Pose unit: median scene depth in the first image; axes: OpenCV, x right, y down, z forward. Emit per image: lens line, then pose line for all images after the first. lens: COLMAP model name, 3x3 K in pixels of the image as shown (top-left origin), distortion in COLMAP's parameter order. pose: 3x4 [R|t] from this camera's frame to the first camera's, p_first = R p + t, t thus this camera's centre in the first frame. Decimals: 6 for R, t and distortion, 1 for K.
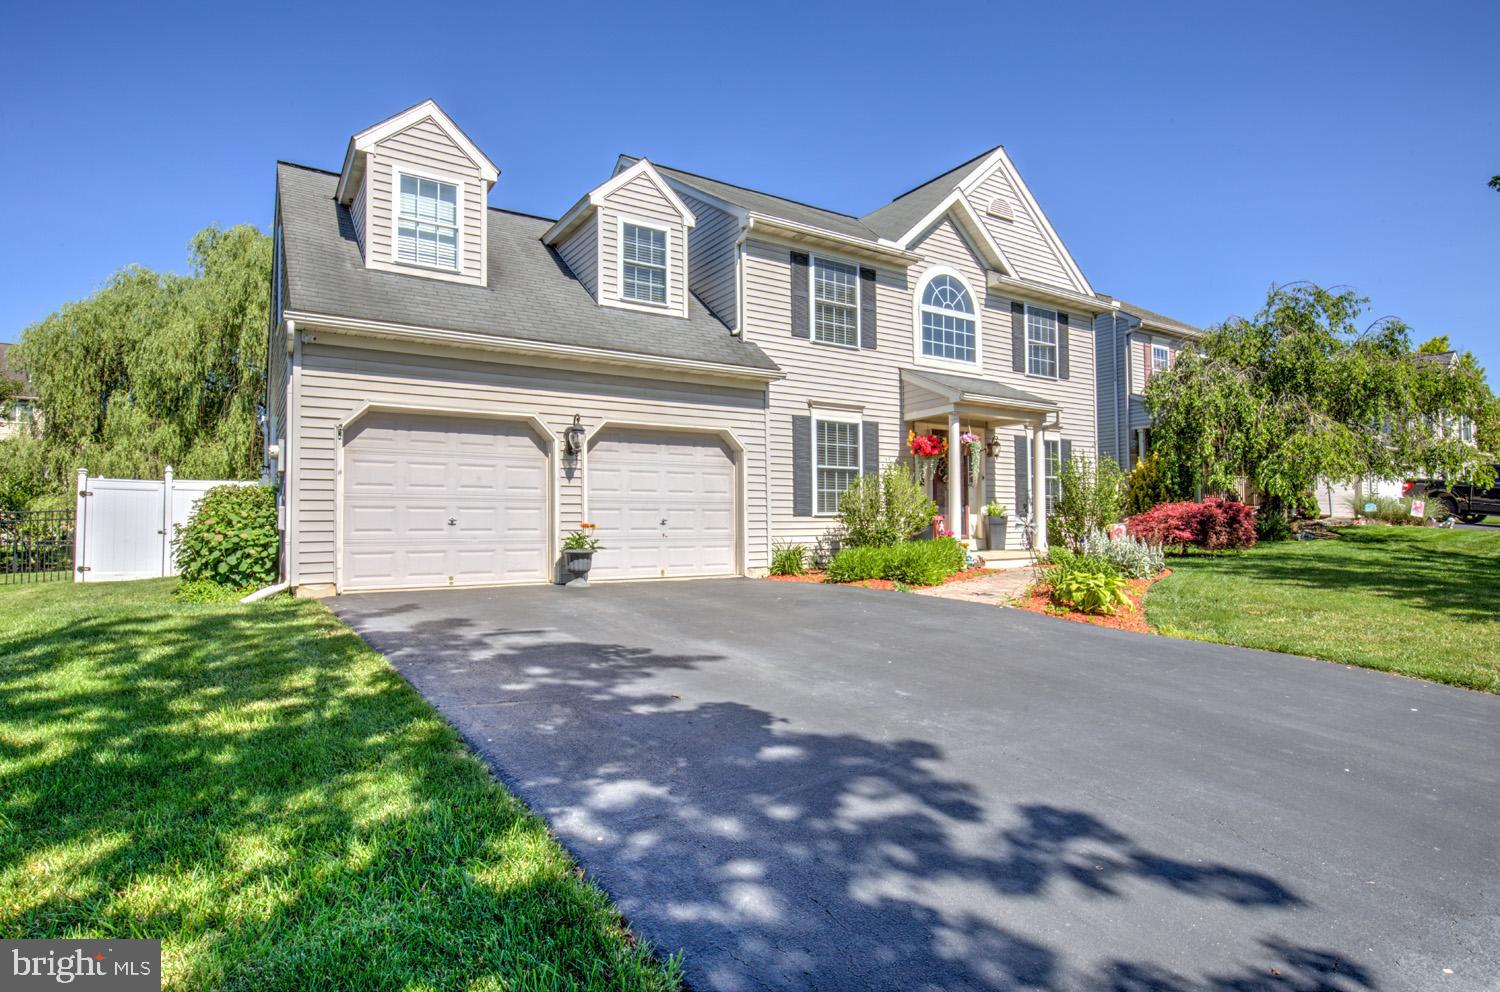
lens RADIAL K [[774.1, 0, 765.2], [0, 774.1, 492.2], [0, 0, 1]] dist [-0.007044, 0.002084]
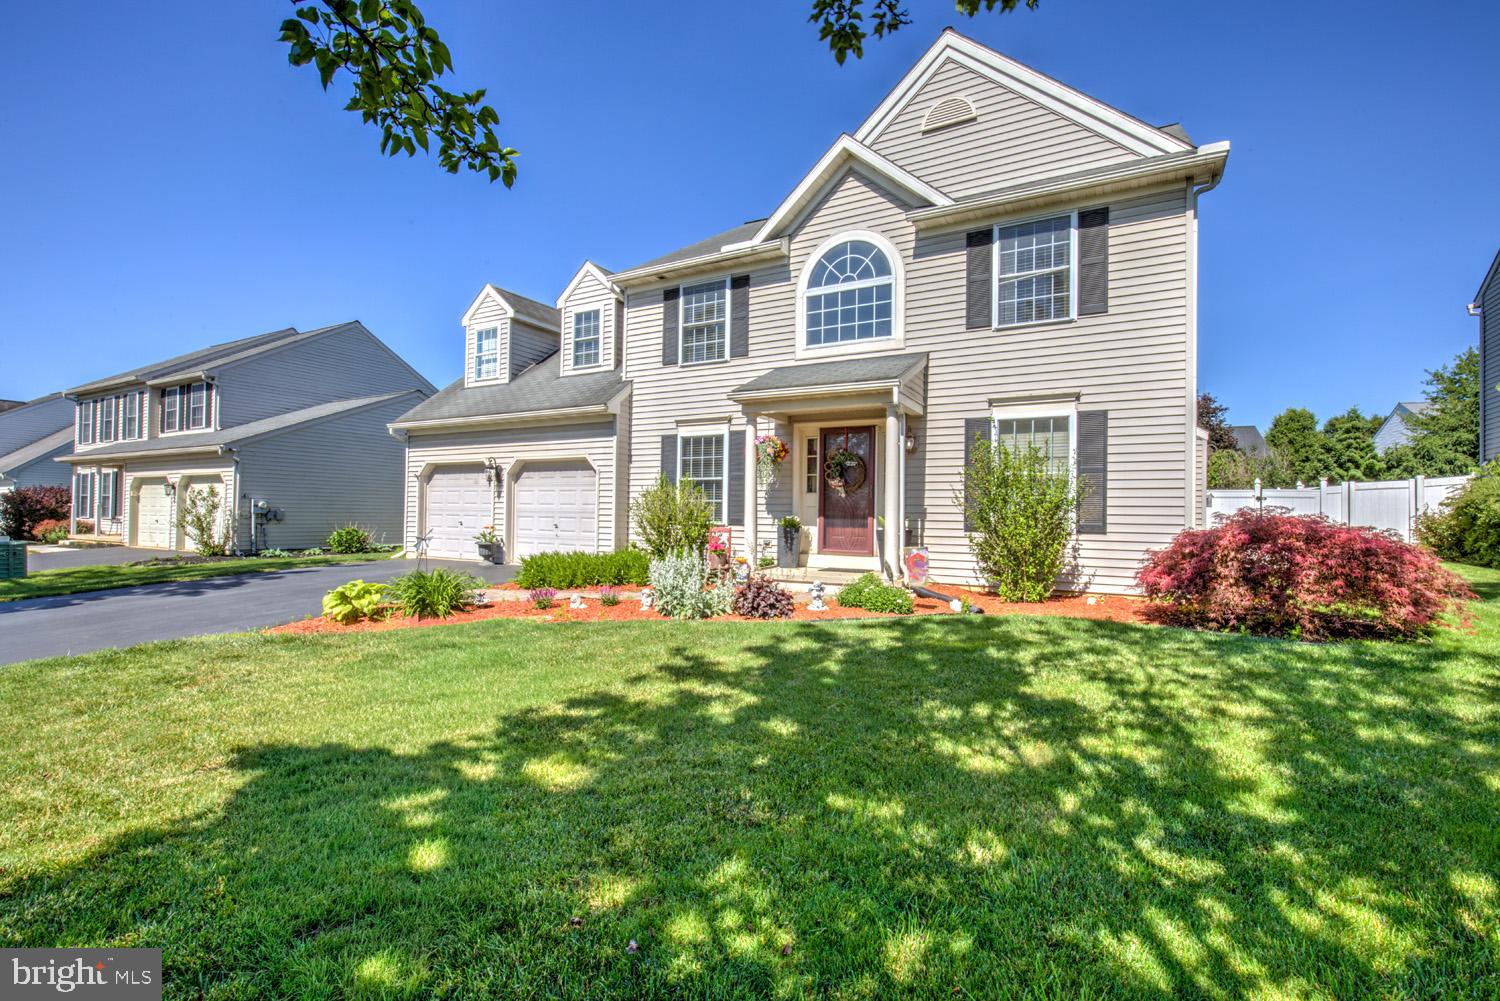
lens RADIAL K [[674.5, 0, 781.4], [0, 674.5, 510.8], [0, 0, 1]] dist [-0.002581, 0.000576]
pose [[0.474382, -0.000023, -0.880319, 0.907113], [0.015233, 0.999850, 0.008182, 0.005077], [0.880187, -0.017292, 0.474311, 0.624956]]
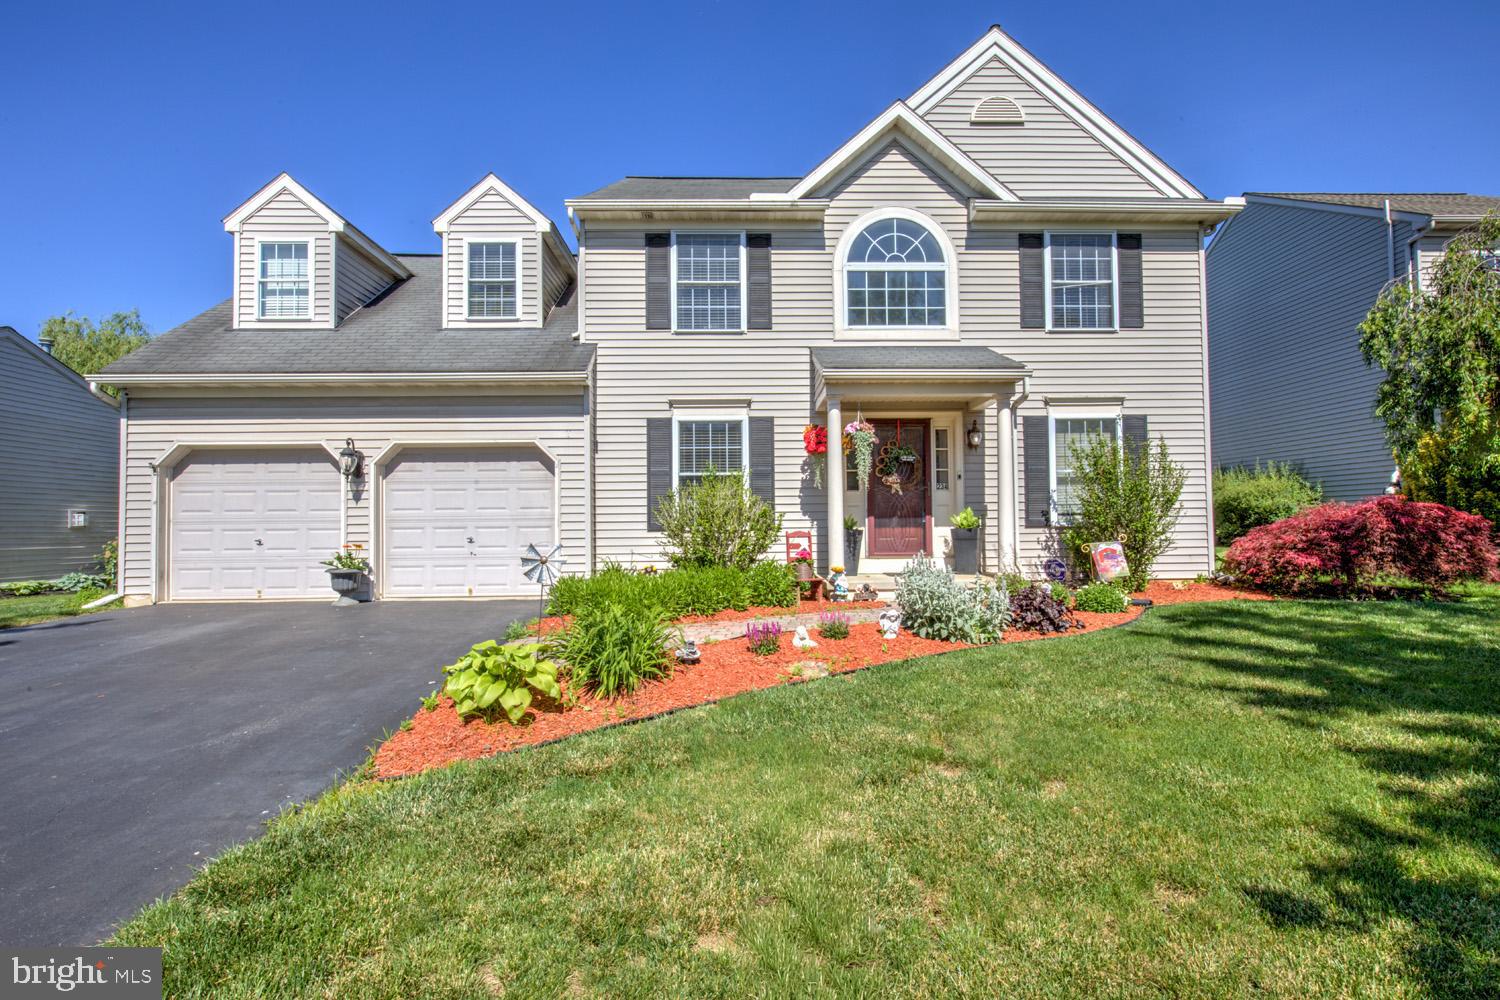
lens RADIAL K [[674.5, 0, 774.6], [0, 674.5, 504.0], [0, 0, 1]] dist [-0.002581, 0.000576]
pose [[0.853744, -0.018754, -0.520355, 0.514895], [0.028352, 0.999543, 0.010492, -0.004505], [0.519920, -0.023711, 0.853886, 0.376715]]
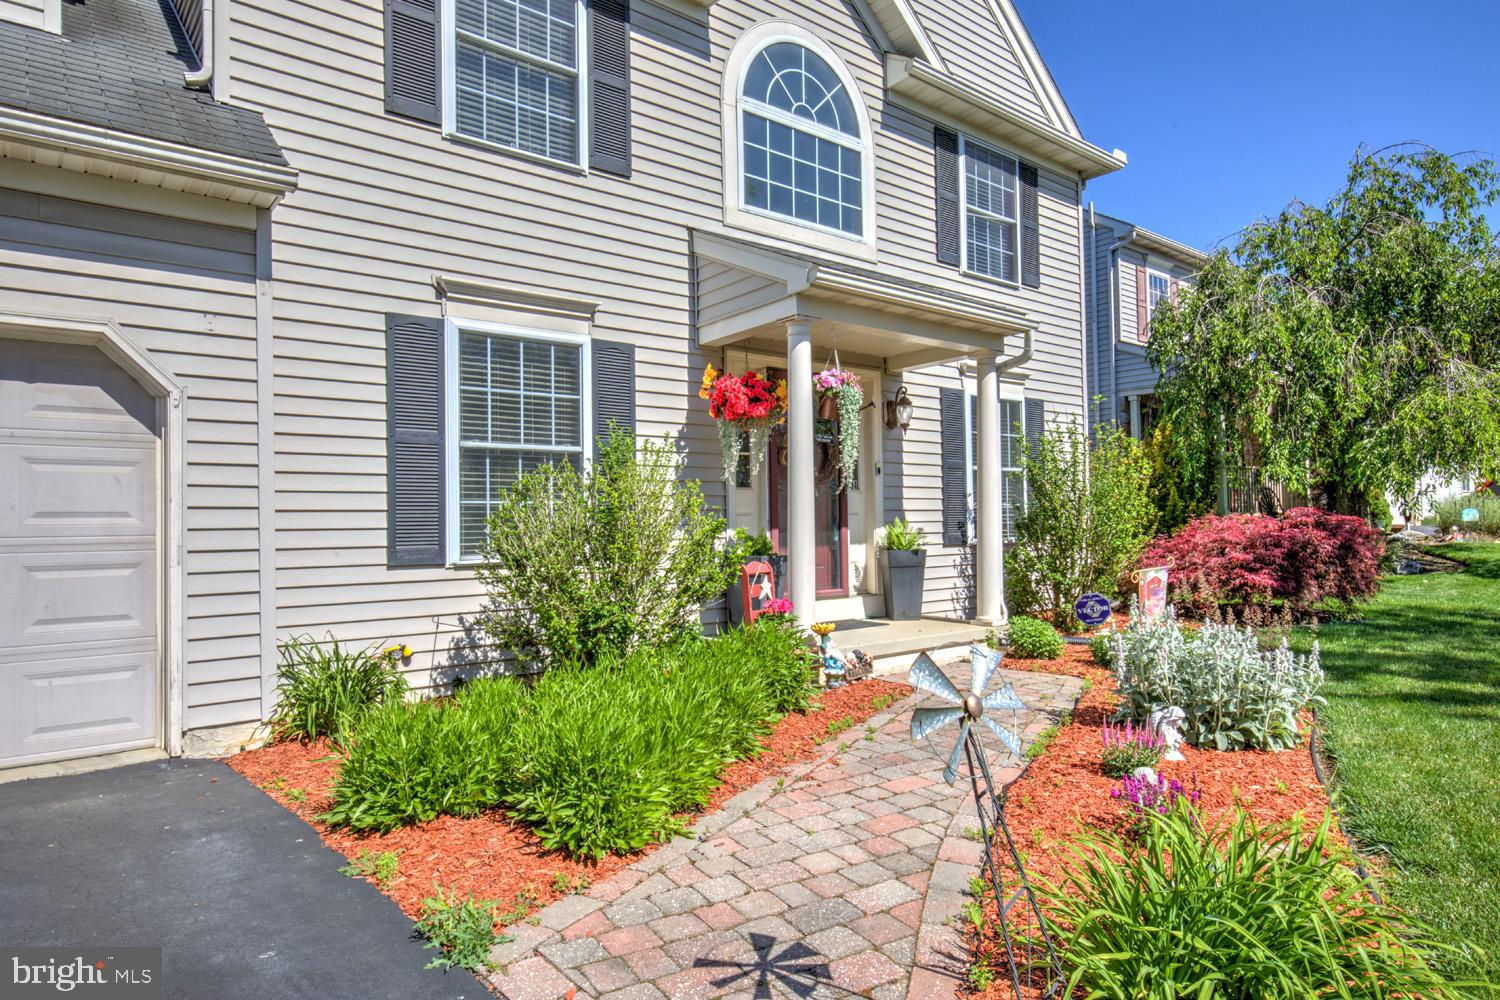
lens RADIAL K [[888.9, 0, 756.0], [0, 888.9, 504.2], [0, 0, 1]] dist [-0.005530, 0.002224]
pose [[0.995171, -0.007209, 0.097895, 0.162649], [0.005544, 0.999835, 0.017271, -0.008263], [-0.098003, -0.016645, 0.995047, 0.484808]]
